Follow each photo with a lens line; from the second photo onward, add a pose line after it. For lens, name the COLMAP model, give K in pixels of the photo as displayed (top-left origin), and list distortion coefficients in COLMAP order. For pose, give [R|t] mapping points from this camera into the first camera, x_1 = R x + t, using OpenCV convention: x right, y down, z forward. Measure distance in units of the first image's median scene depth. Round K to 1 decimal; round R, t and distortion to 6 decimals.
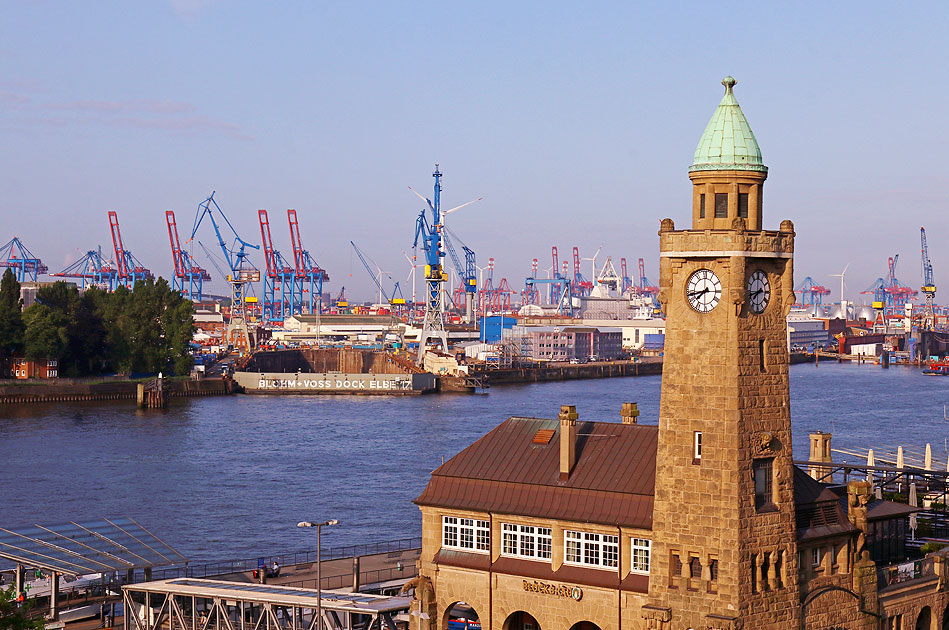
lens RADIAL K [[1895.4, 0, 474.5], [0, 1895.4, 315.0], [0, 0, 1]] dist [0.051864, 0.341142]
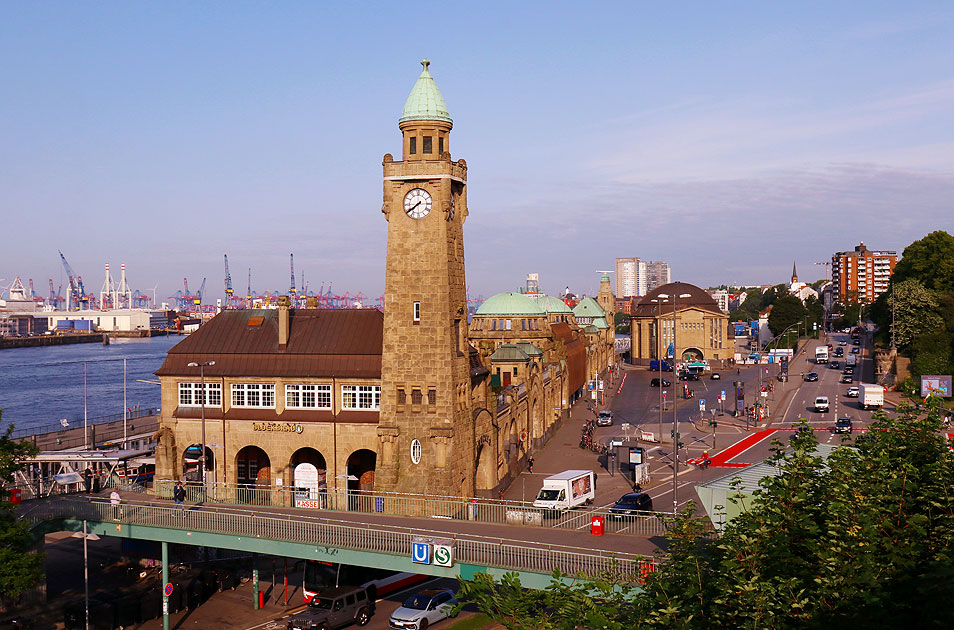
lens RADIAL K [[1116.6, 0, 477.0], [0, 1116.6, 315.0], [0, 0, 1]] dist [-0.114649, 0.006726]
pose [[0.884418, -0.016827, 0.466392, -0.211399], [0.016979, 0.999848, 0.003875, 0.062274], [-0.466386, 0.004491, 0.884570, 0.213152]]
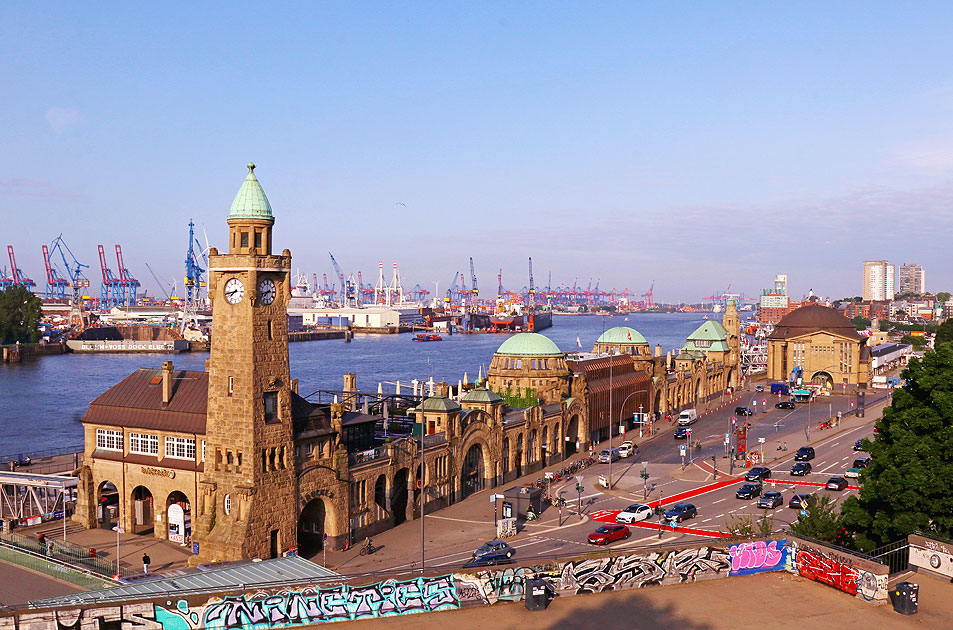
lens RADIAL K [[1065.7, 0, 476.5], [0, 1065.7, 315.0], [0, 0, 1]] dist [-0.111134, 0.012356]
pose [[0.975004, -0.004634, 0.222139, 0.109983], [0.002688, 0.999955, 0.009063, 0.000079], [-0.222171, -0.008240, 0.974973, 0.046418]]
